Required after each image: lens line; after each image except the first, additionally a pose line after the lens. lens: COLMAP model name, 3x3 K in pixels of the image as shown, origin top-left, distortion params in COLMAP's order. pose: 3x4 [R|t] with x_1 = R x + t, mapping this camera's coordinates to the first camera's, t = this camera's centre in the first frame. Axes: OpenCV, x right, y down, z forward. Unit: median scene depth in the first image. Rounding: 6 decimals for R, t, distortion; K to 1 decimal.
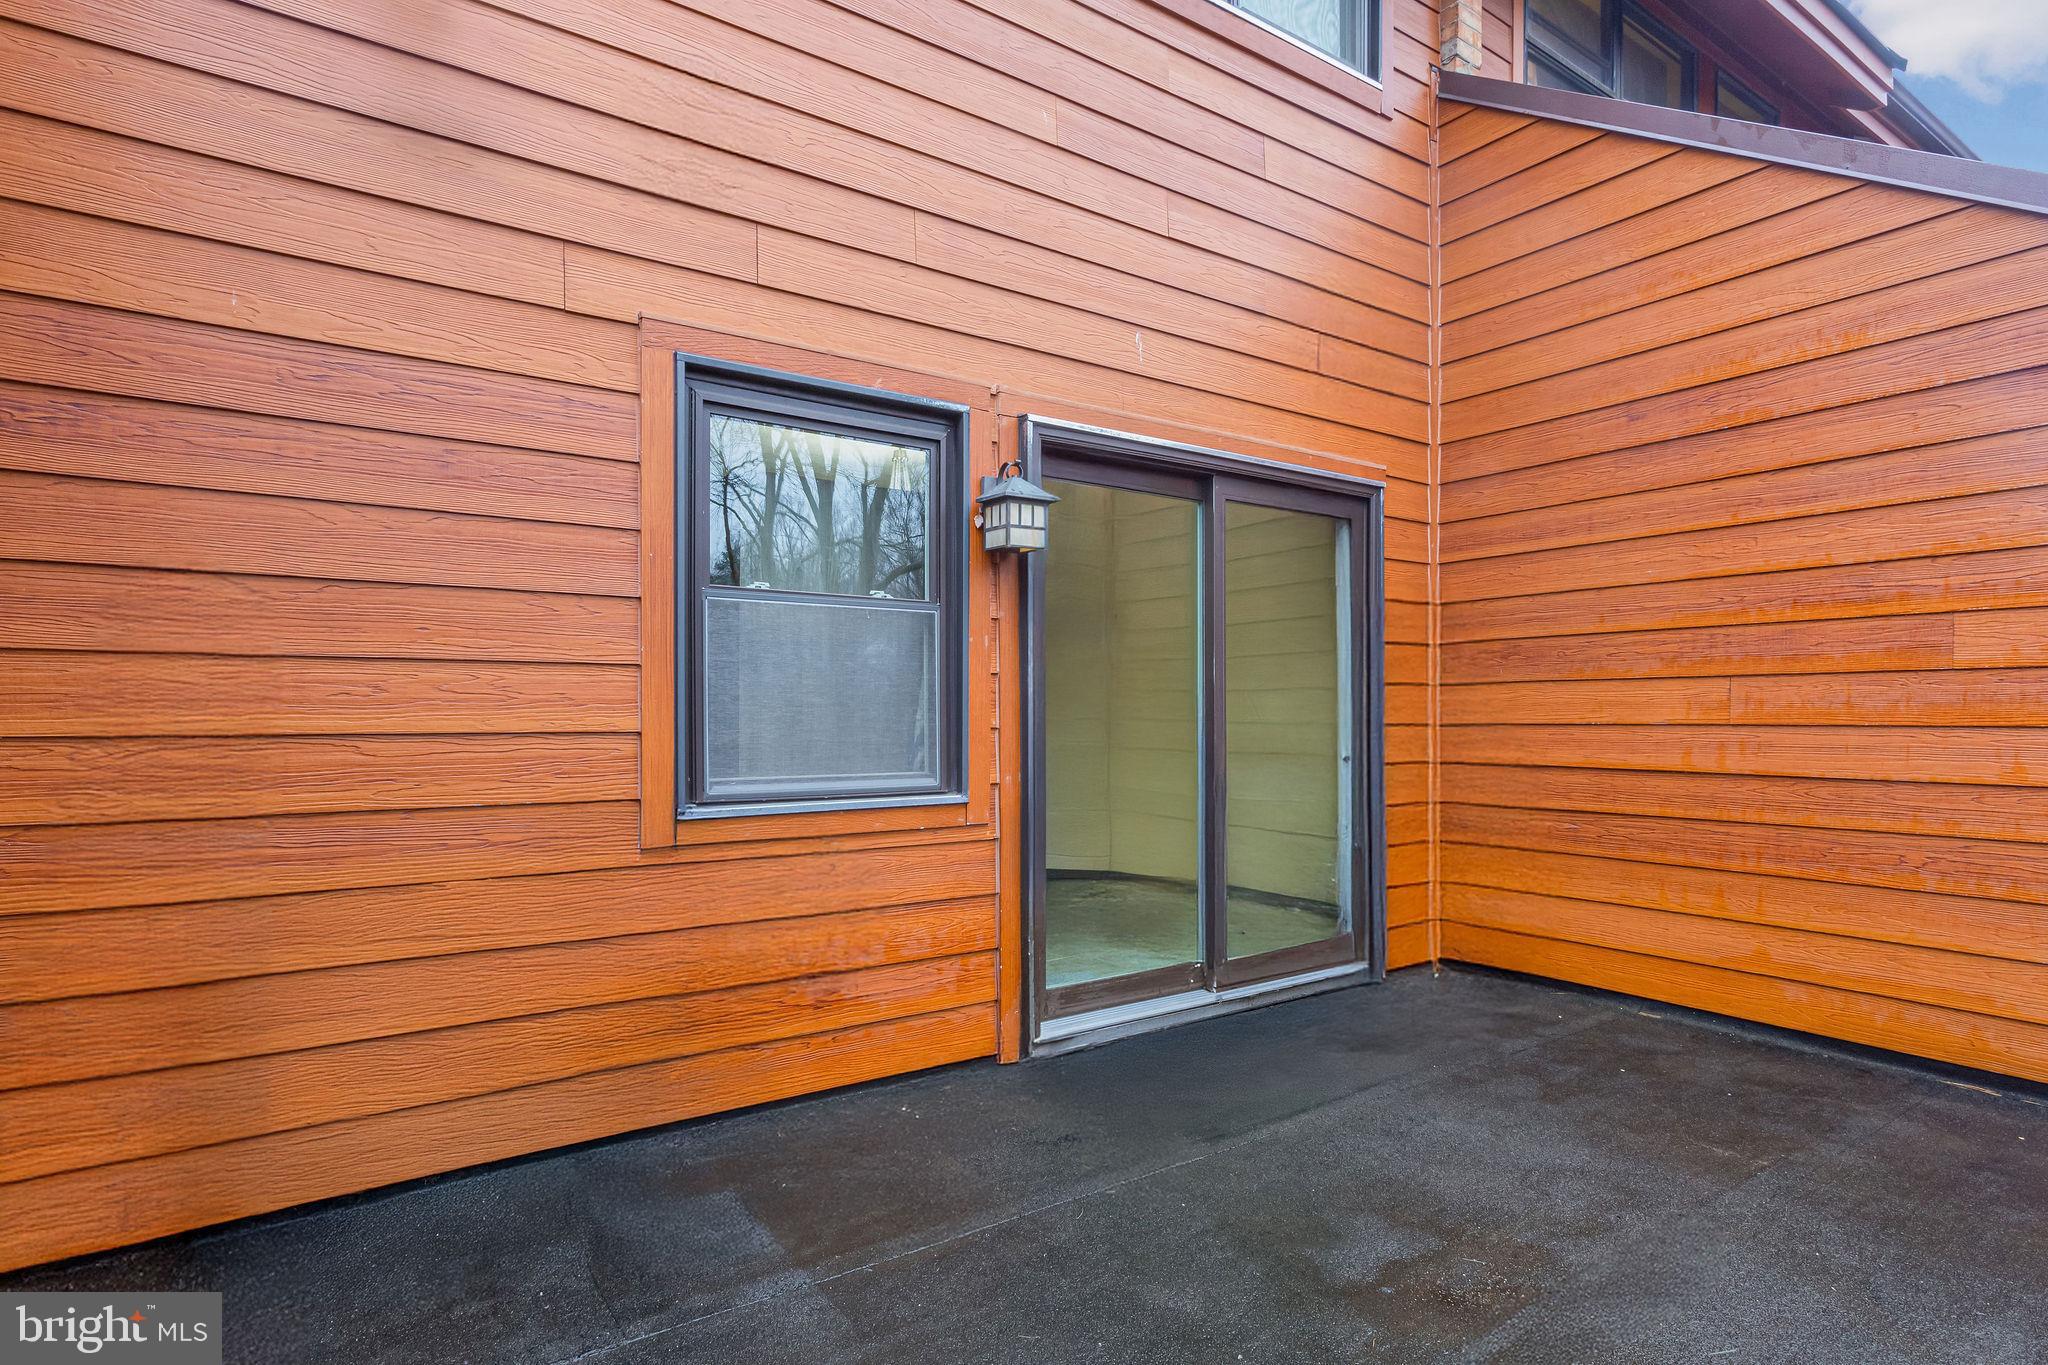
lens RADIAL K [[1063.9, 0, 1018.0], [0, 1063.9, 713.0], [0, 0, 1]] dist [-0.017102, 0.000452]
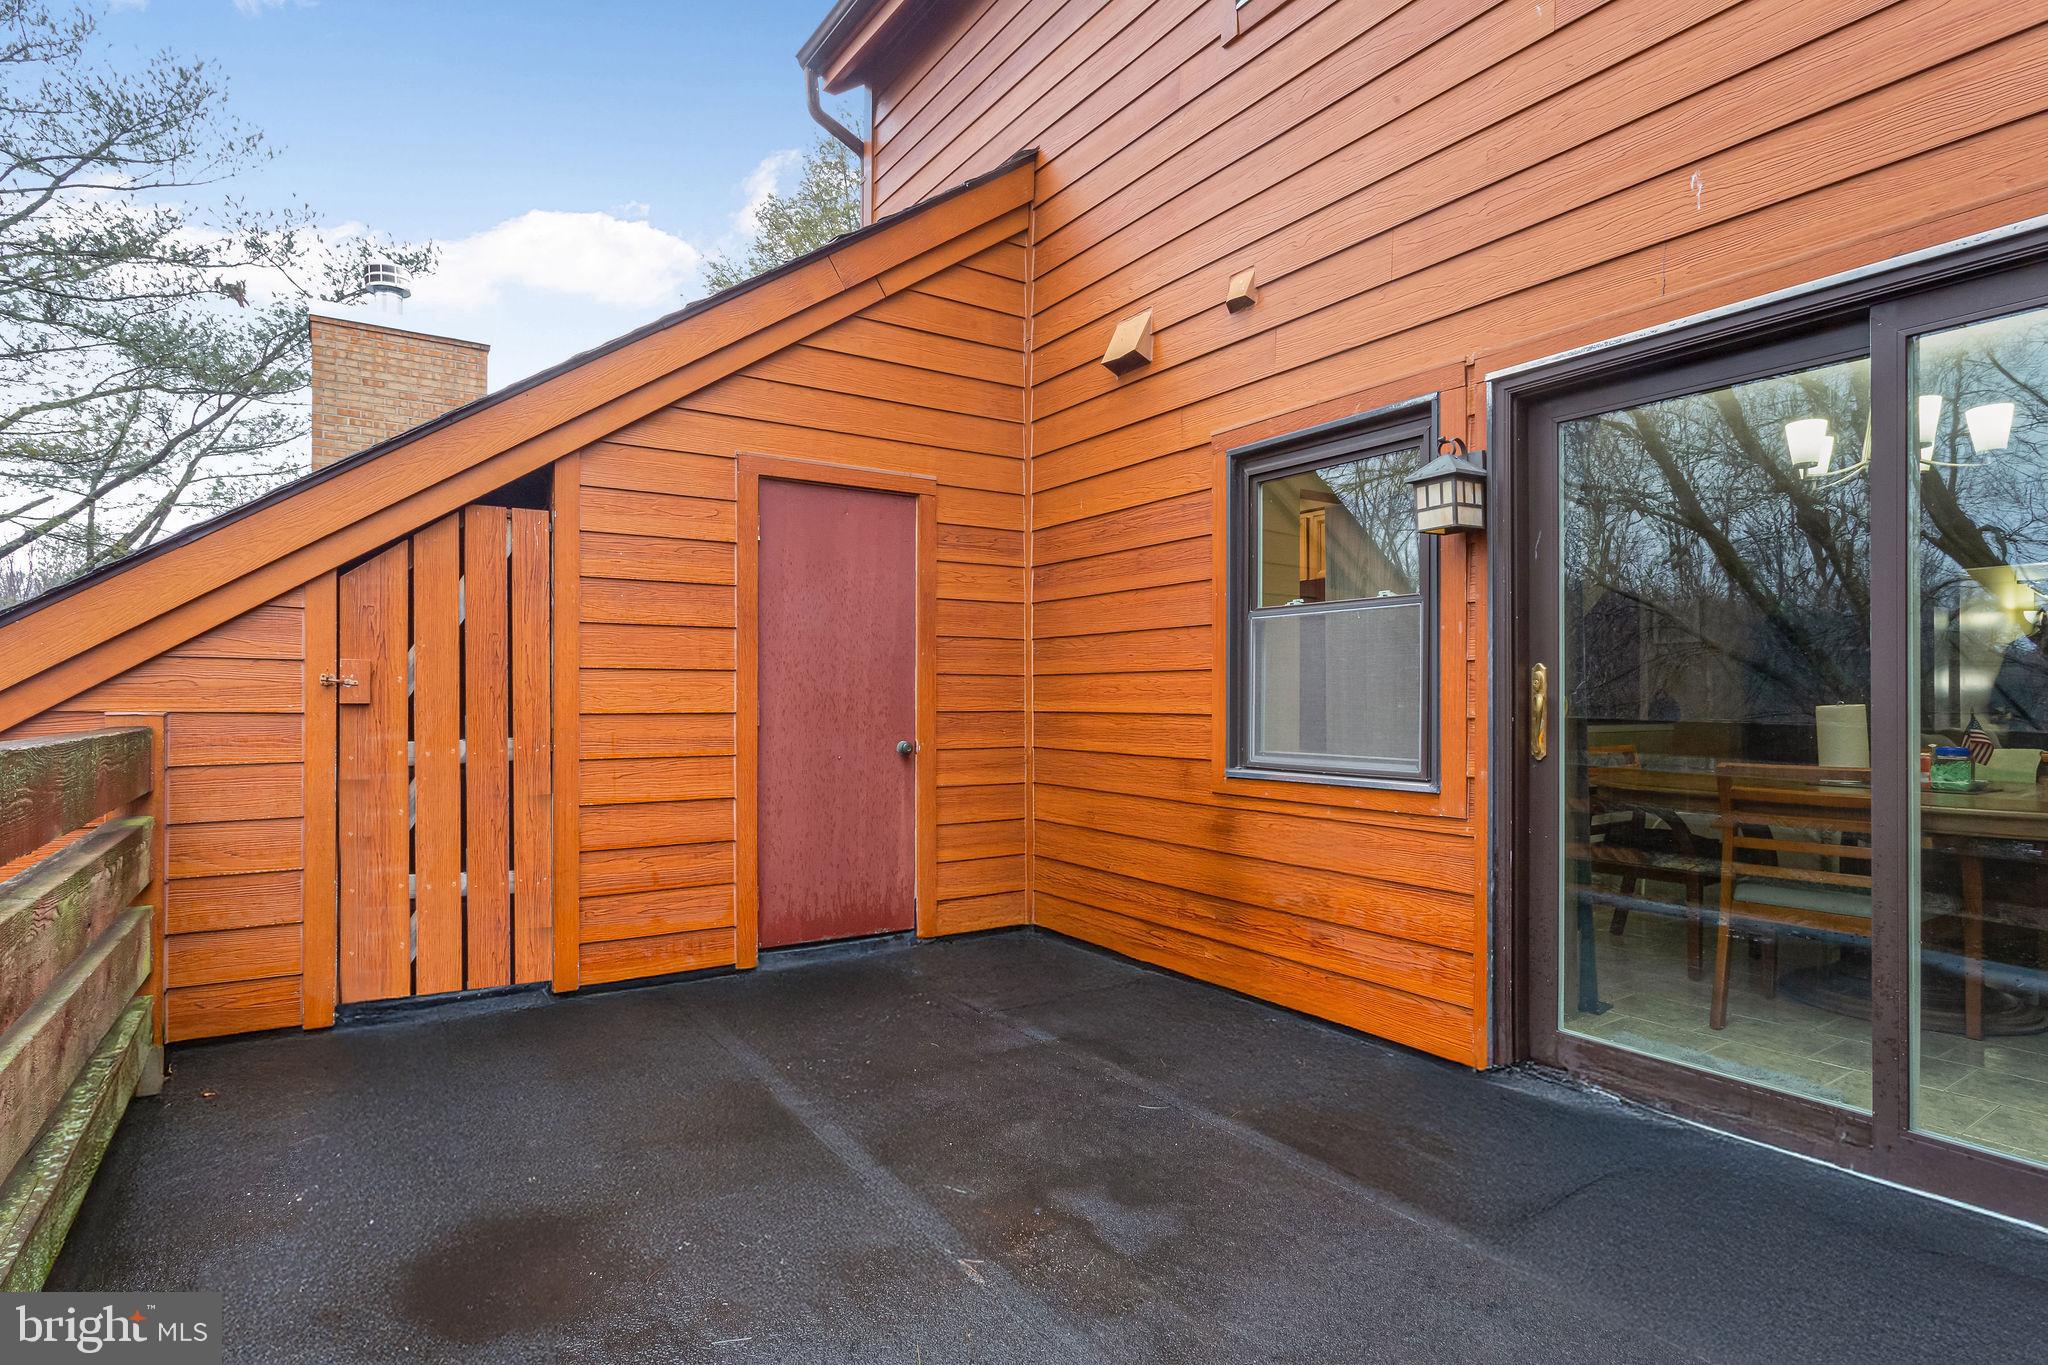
lens RADIAL K [[1063.9, 0, 1024.8], [0, 1063.9, 691.4], [0, 0, 1]] dist [-0.017102, 0.000452]
pose [[-0.027335, -0.009607, -0.999580, 0.997887], [-0.002983, 0.999950, -0.009529, 0.000203], [0.999622, 0.002722, -0.027363, 0.680073]]
